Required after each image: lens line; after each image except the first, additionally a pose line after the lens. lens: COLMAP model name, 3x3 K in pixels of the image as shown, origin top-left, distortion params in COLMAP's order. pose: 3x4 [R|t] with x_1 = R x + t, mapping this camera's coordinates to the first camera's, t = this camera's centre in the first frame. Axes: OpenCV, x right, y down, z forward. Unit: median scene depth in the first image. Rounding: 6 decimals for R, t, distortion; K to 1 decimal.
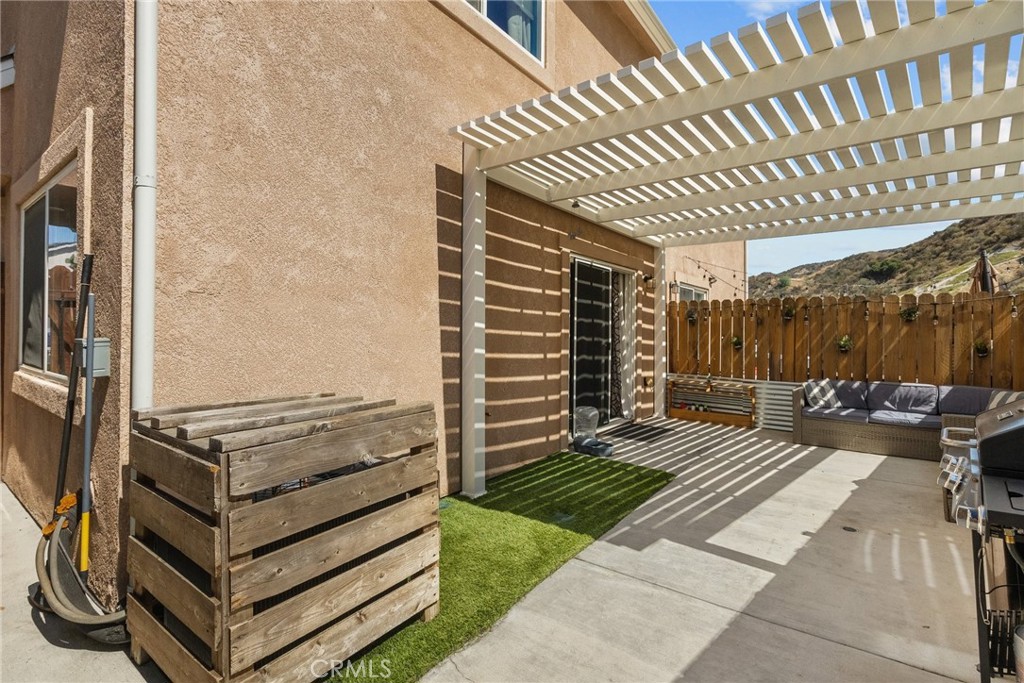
lens RADIAL K [[474.7, 0, 511.9], [0, 474.7, 326.4], [0, 0, 1]] dist [0.001435, 0.000617]
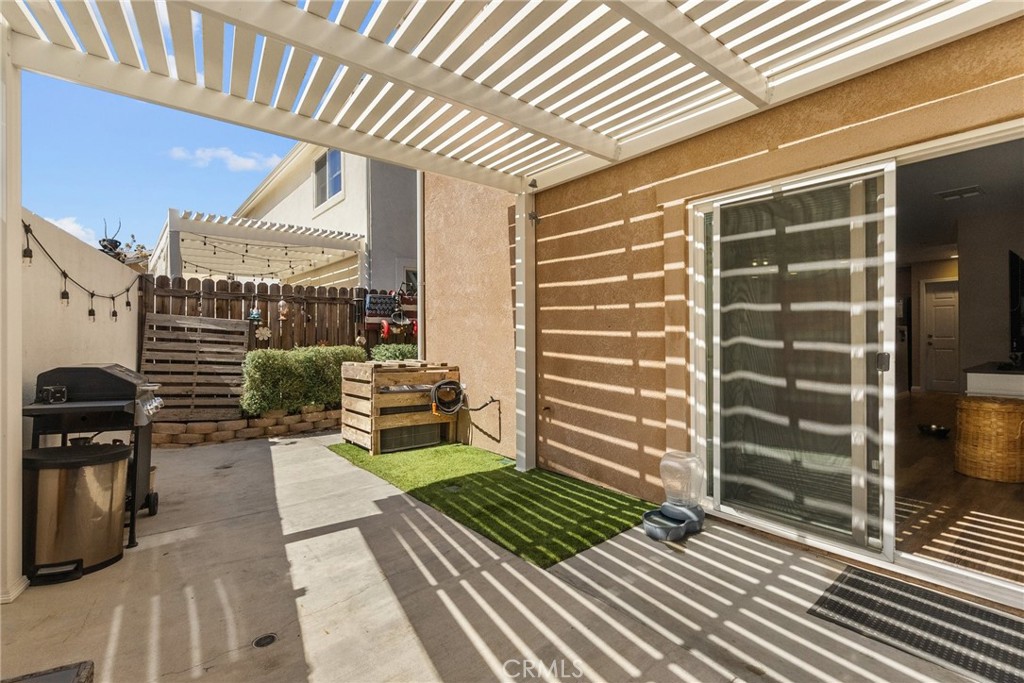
lens RADIAL K [[463.2, 0, 512.0], [0, 463.2, 336.3], [0, 0, 1]] dist [-0.002812, 0.000198]
pose [[-0.250672, -0.000179, -0.968072, 1.030662], [0.016815, 0.999848, -0.004539, 0.025544], [0.967926, -0.017416, -0.250631, 1.245379]]
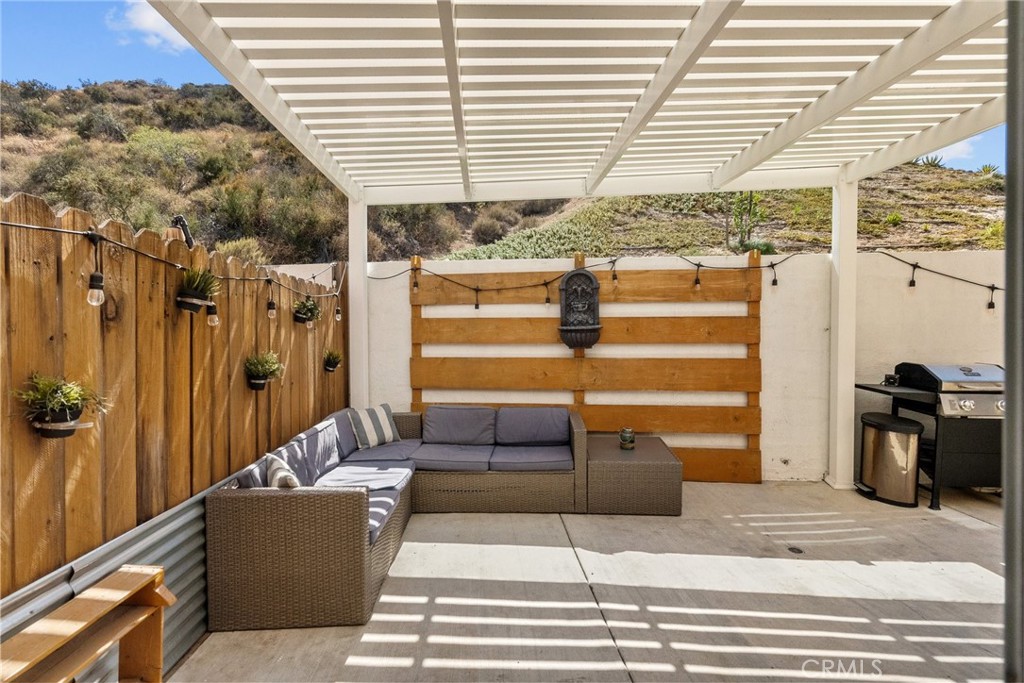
lens RADIAL K [[465.3, 0, 517.8], [0, 465.3, 340.0], [0, 0, 1]] dist [0.000835, 0.000640]
pose [[-0.660435, -0.010033, 0.750816, 0.326693], [-0.002216, 0.999932, 0.011413, 0.002704], [-0.750880, 0.005874, -0.660413, 1.696688]]
